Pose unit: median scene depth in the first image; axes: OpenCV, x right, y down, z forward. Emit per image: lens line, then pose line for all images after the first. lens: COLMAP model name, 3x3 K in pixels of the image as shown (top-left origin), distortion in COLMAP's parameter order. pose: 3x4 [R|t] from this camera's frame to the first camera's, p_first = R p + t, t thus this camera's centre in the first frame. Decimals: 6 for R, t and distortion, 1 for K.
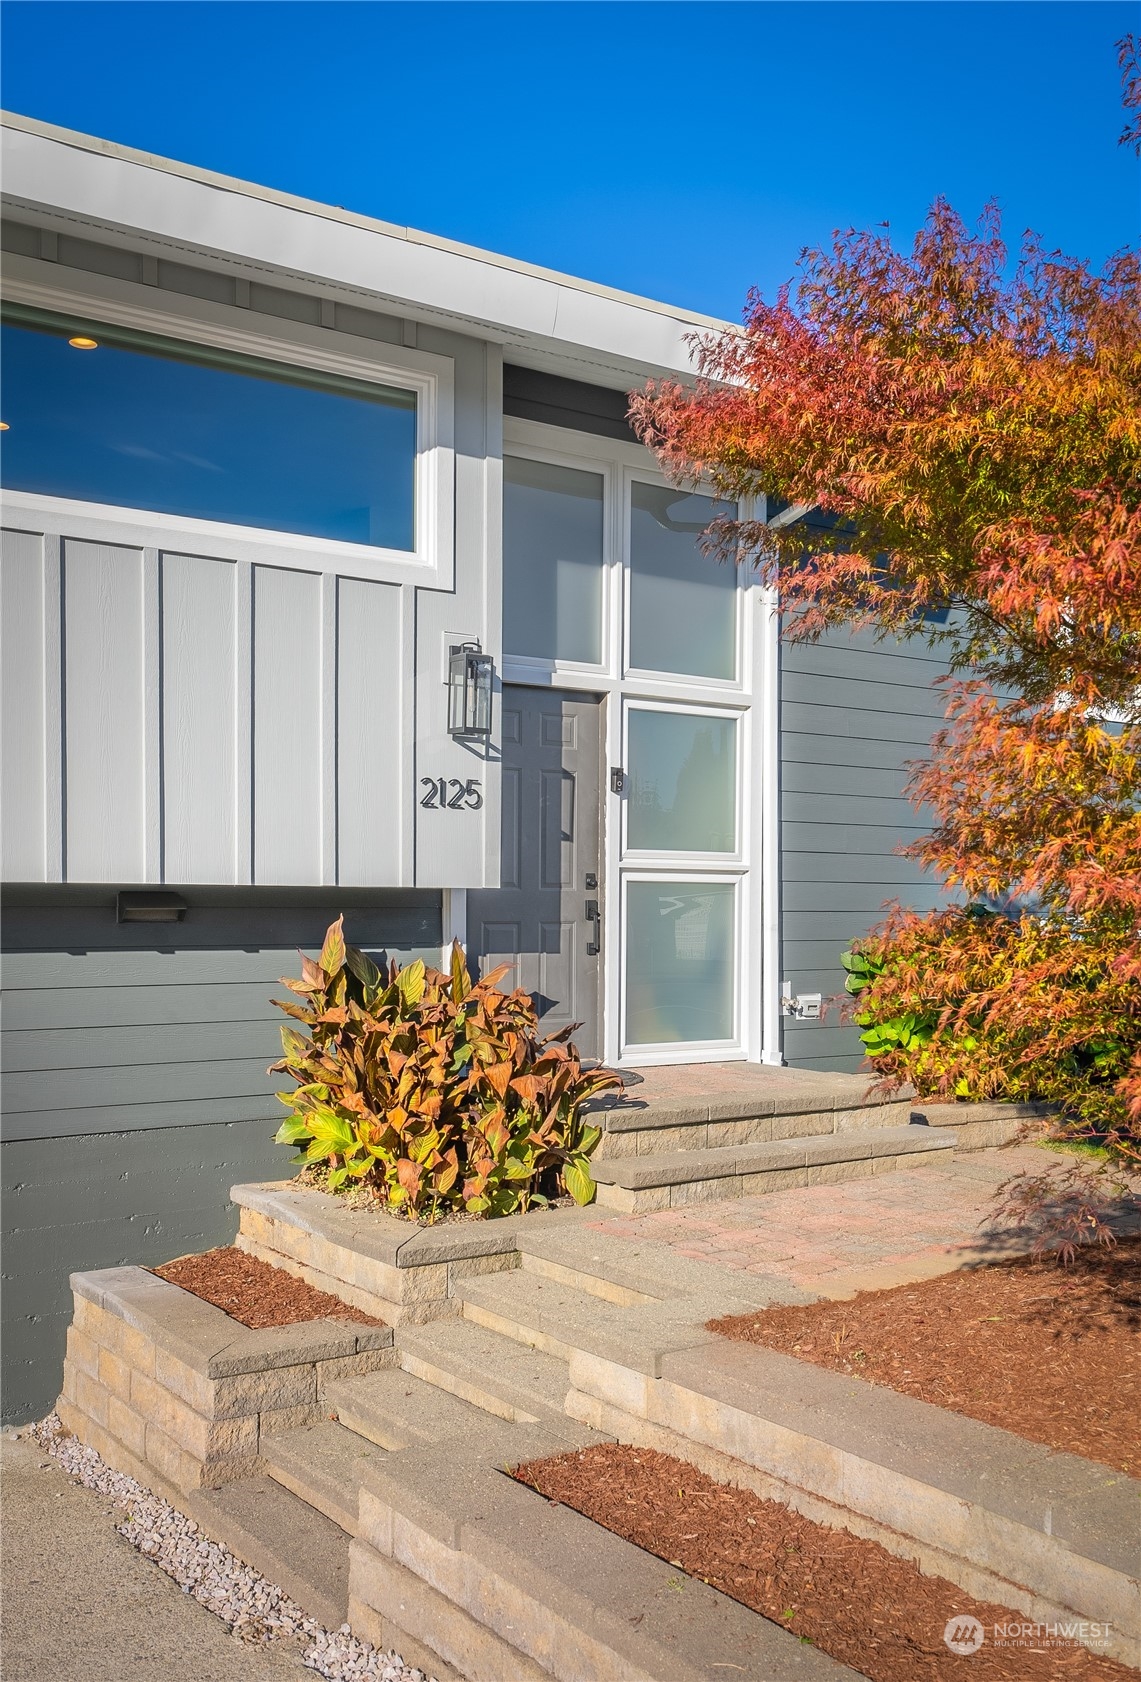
lens RADIAL K [[1571.6, 0, 570.5], [0, 1571.6, 841.0], [0, 0, 1]] dist [0.012198, -0.001209]
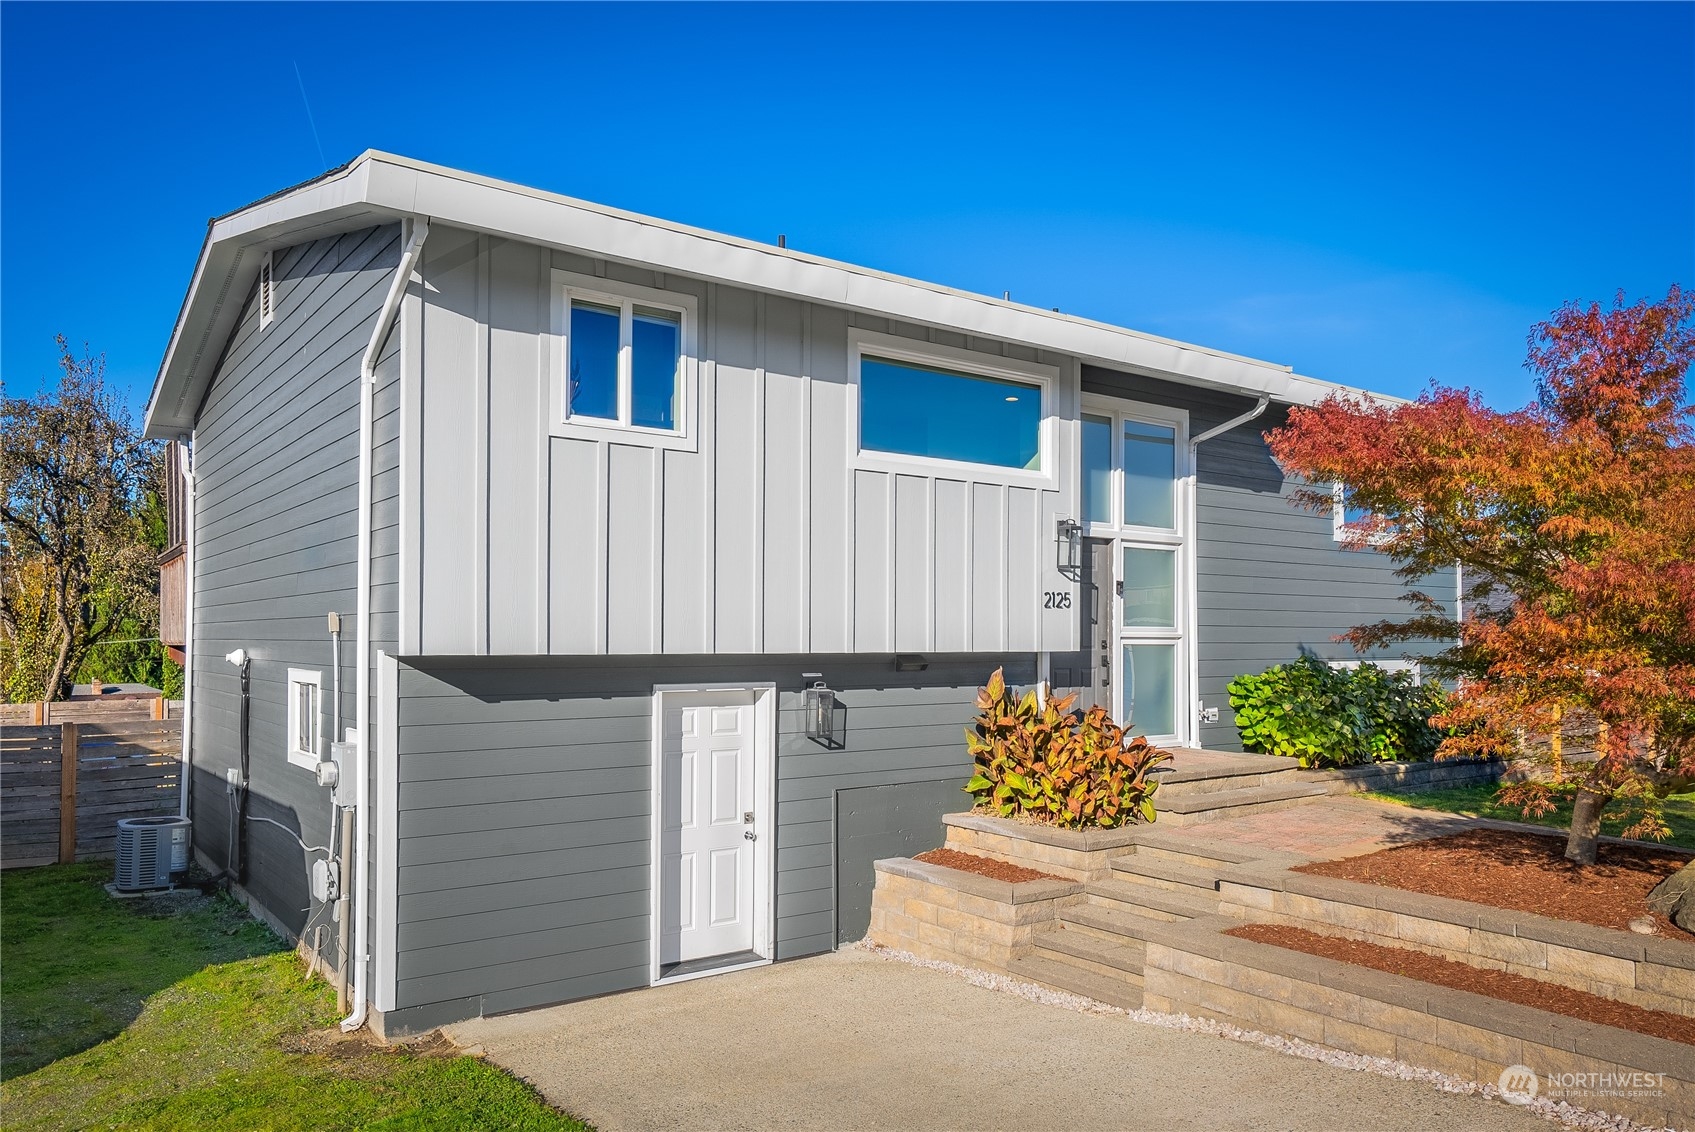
lens RADIAL K [[1173.7, 0, 844.3], [0, 1173.7, 538.0], [0, 0, 1]] dist [0.002343, -0.000181]
pose [[0.999946, -0.000789, 0.010354, -0.333364], [0.001228, 0.999097, -0.042479, -0.043974], [-0.010311, 0.042489, 0.999044, -0.368479]]
